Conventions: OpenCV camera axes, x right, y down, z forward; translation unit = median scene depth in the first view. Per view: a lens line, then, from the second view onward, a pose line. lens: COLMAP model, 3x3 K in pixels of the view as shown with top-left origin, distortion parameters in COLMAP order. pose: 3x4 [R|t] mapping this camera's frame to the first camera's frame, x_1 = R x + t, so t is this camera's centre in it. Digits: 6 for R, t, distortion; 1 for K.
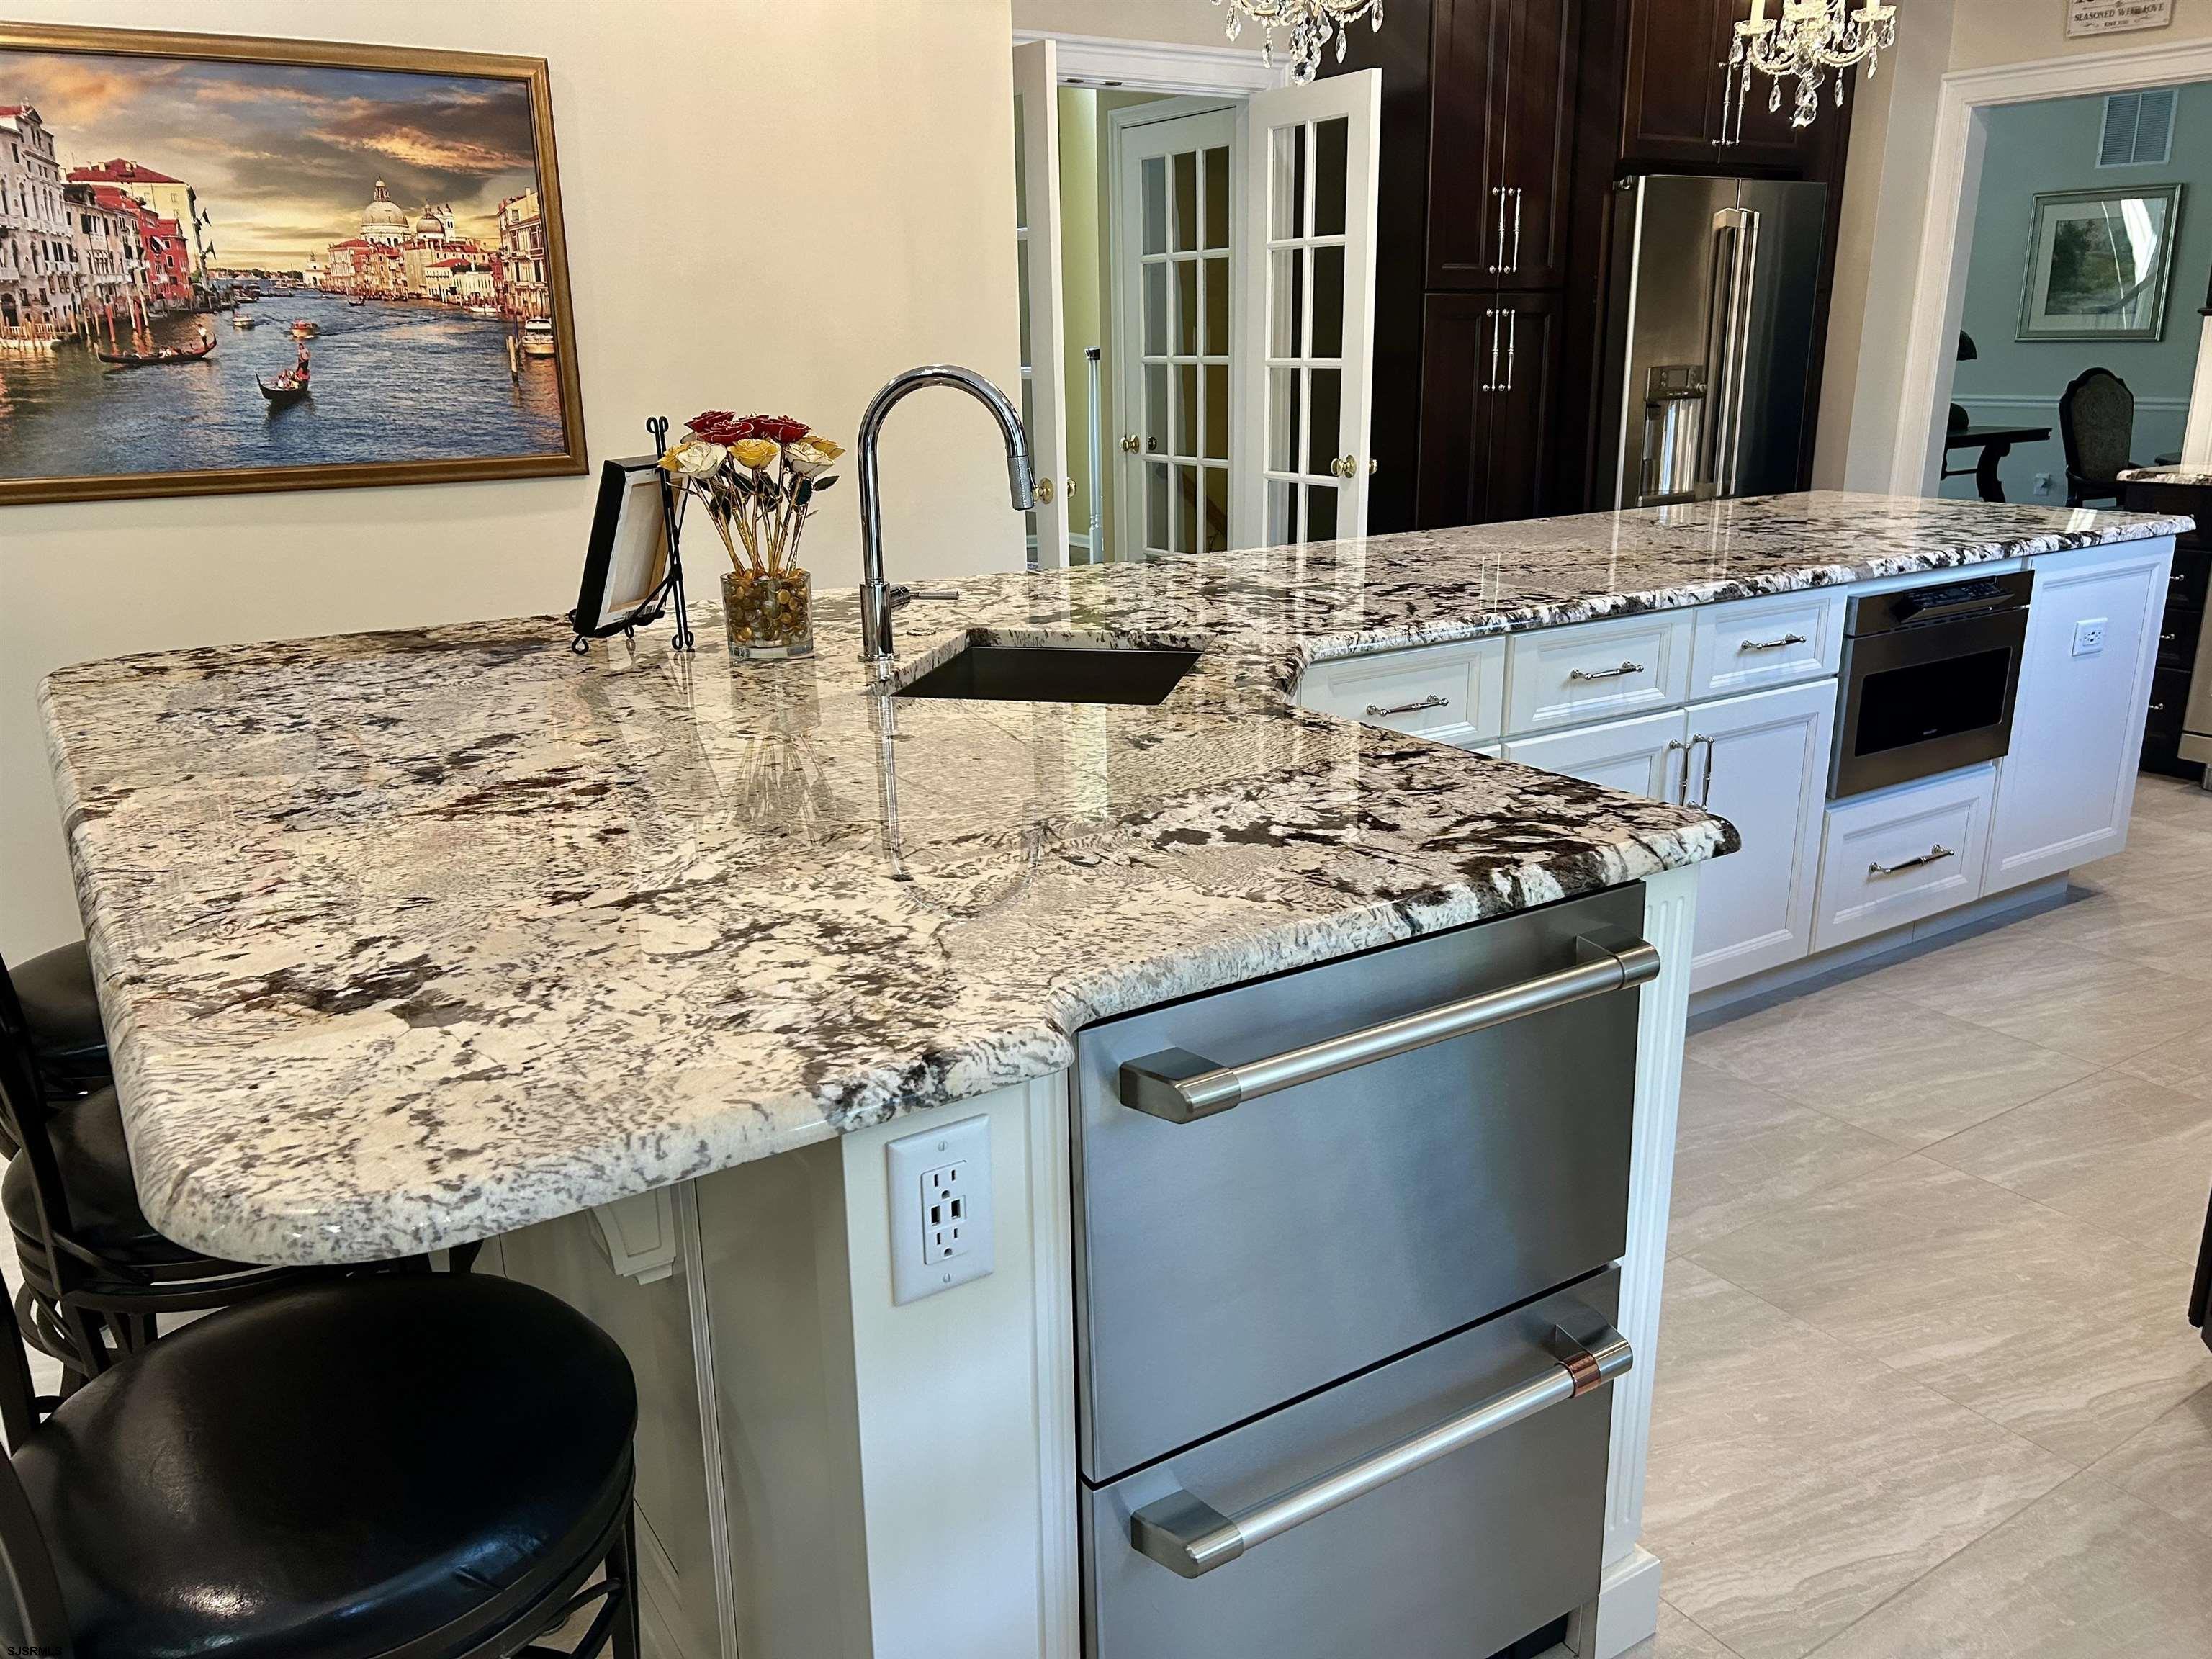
lens RADIAL K [[1662.4, 0, 1121.2], [0, 1662.4, 839.5], [0, 0, 1]] dist [0.065039, -0.071312]
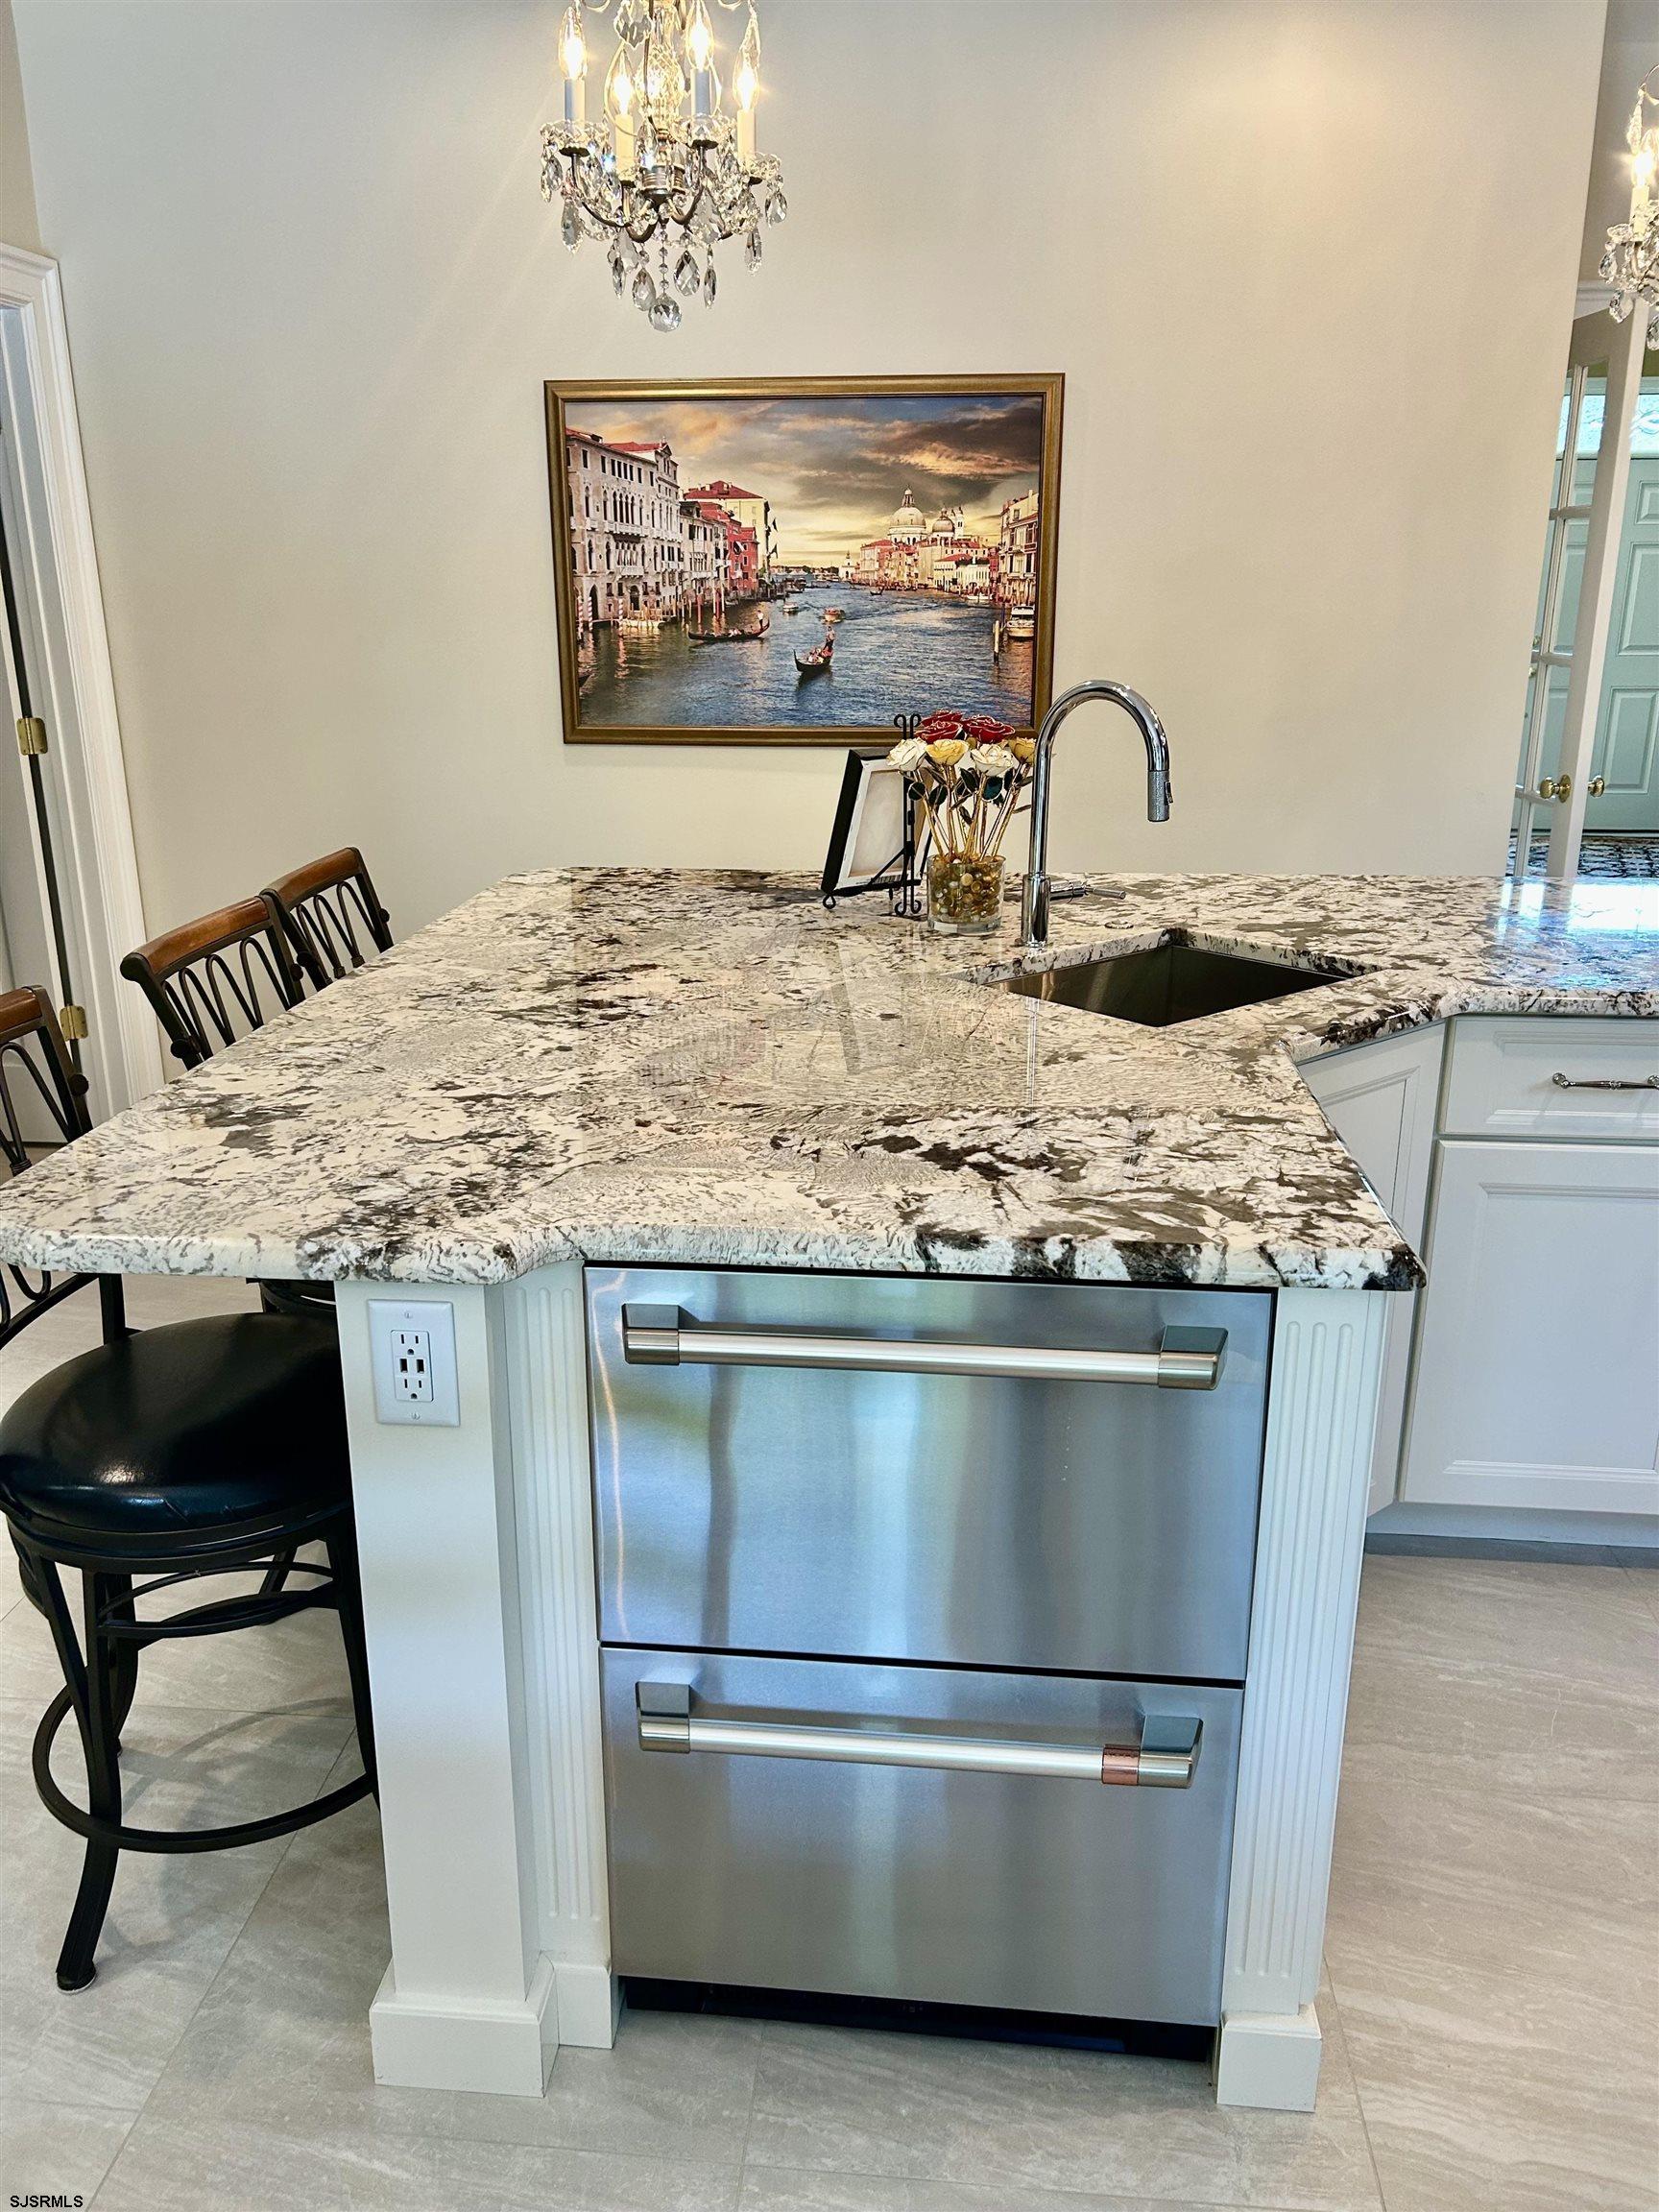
lens RADIAL K [[1662.4, 0, 818.9], [0, 1662.4, 1102.4], [0, 0, 1]] dist [0.065039, -0.071312]
pose [[0.782098, 0.196174, -0.591472, 0.604055], [-0.188198, 0.979193, 0.075916, -0.096074], [0.594058, 0.051940, 0.802744, 0.081886]]
